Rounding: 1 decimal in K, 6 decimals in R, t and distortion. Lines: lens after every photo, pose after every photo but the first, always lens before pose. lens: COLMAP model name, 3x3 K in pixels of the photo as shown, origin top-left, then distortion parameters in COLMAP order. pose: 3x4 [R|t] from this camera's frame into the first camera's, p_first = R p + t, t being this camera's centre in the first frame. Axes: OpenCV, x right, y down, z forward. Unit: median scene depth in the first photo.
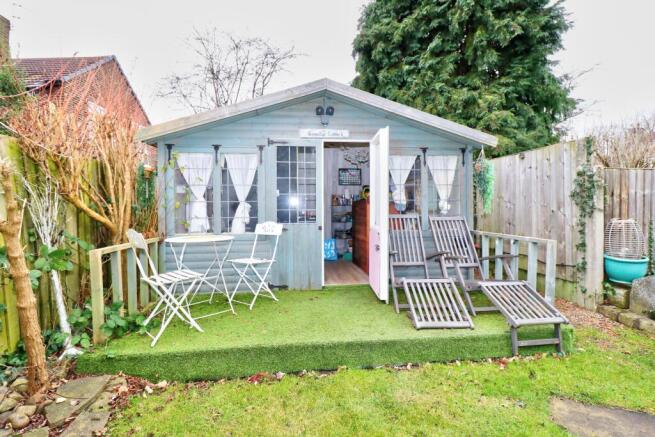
lens RADIAL K [[303.4, 0, 330.0], [0, 303.4, 214.4], [0, 0, 1]] dist [-0.008317, -0.009081]
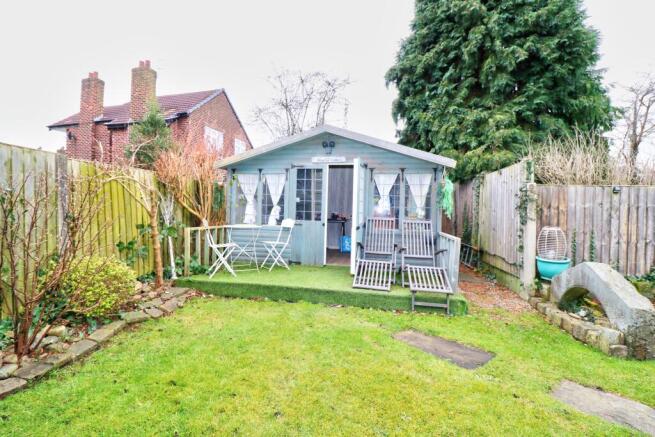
lens RADIAL K [[303.4, 0, 330.2], [0, 303.4, 217.8], [0, 0, 1]] dist [-0.008317, -0.009081]
pose [[0.955966, 0.036629, -0.291181, 0.449002], [-0.036967, 0.999307, 0.004341, 0.005429], [0.291138, 0.006614, 0.956658, -0.408706]]
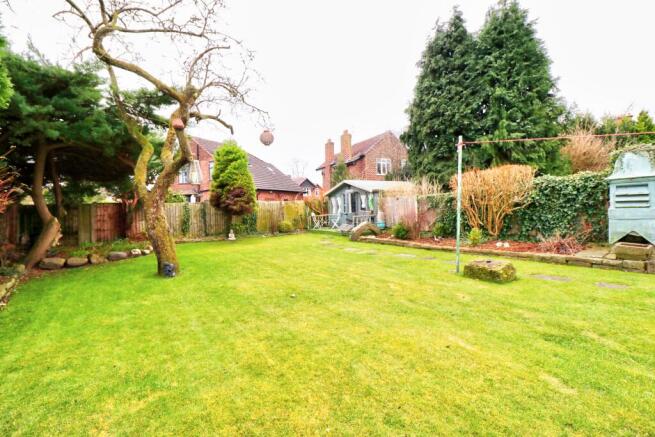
lens RADIAL K [[303.4, 0, 326.3], [0, 303.4, 218.1], [0, 0, 1]] dist [-0.008317, -0.009081]
pose [[0.440558, 0.023203, -0.897424, 3.835411], [0.007600, 0.999534, 0.029574, -0.019932], [0.897692, -0.019849, 0.440176, -1.188418]]
